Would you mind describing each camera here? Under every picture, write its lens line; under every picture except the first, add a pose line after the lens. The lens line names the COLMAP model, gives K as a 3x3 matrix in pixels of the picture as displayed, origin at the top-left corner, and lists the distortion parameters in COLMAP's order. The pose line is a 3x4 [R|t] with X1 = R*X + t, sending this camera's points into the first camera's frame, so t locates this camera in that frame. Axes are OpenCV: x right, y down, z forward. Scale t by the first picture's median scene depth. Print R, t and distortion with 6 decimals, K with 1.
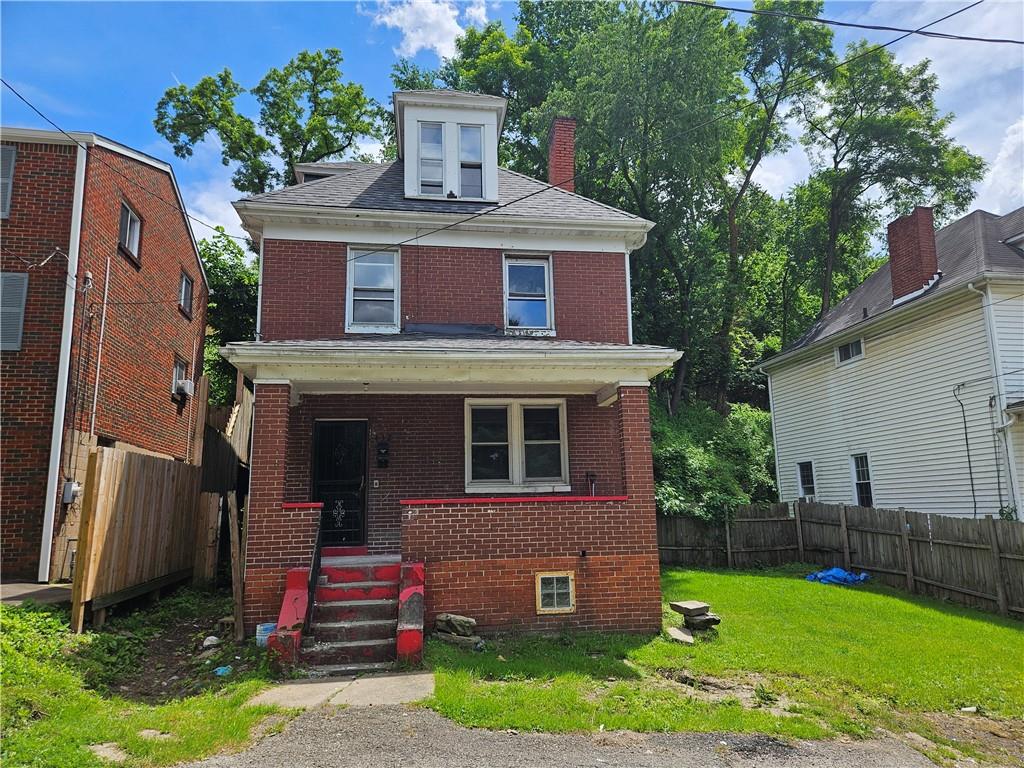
lens RADIAL K [[679.3, 0, 517.3], [0, 679.3, 386.6], [0, 0, 1]] dist [0.074678, -0.065983]
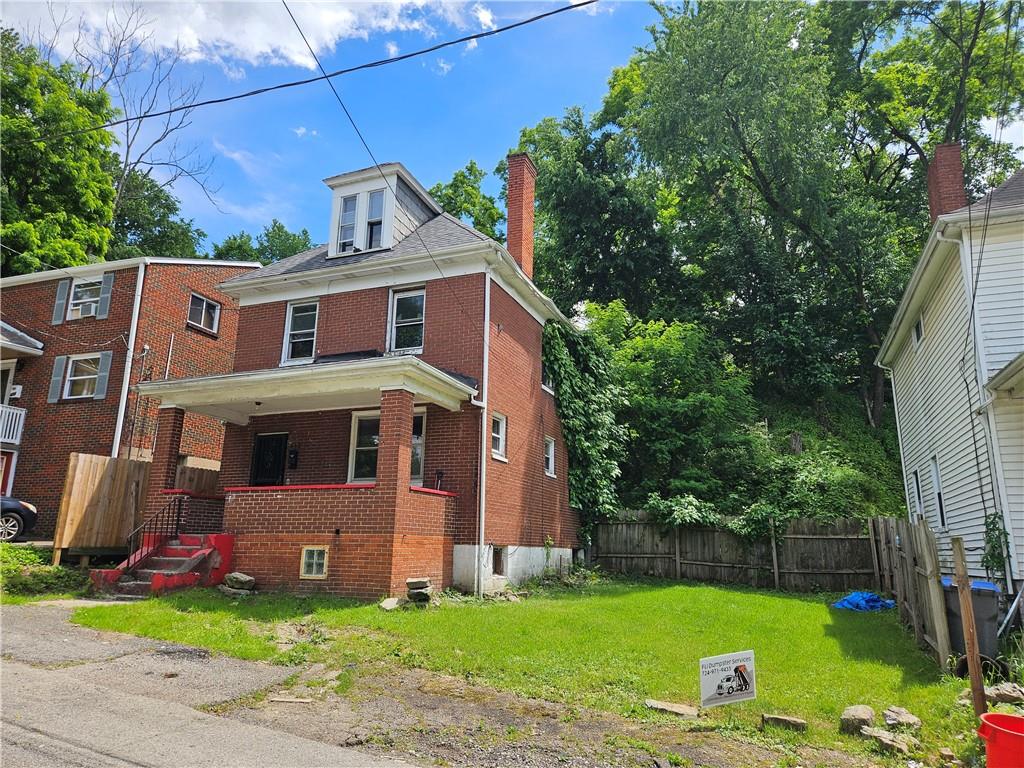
lens RADIAL K [[679.3, 0, 517.3], [0, 679.3, 386.6], [0, 0, 1]] dist [0.074678, -0.065983]
pose [[0.858723, -0.082726, -0.505718, 0.825540], [0.056033, 0.996124, -0.067801, 0.073745], [0.509367, 0.029886, 0.860030, 0.094914]]
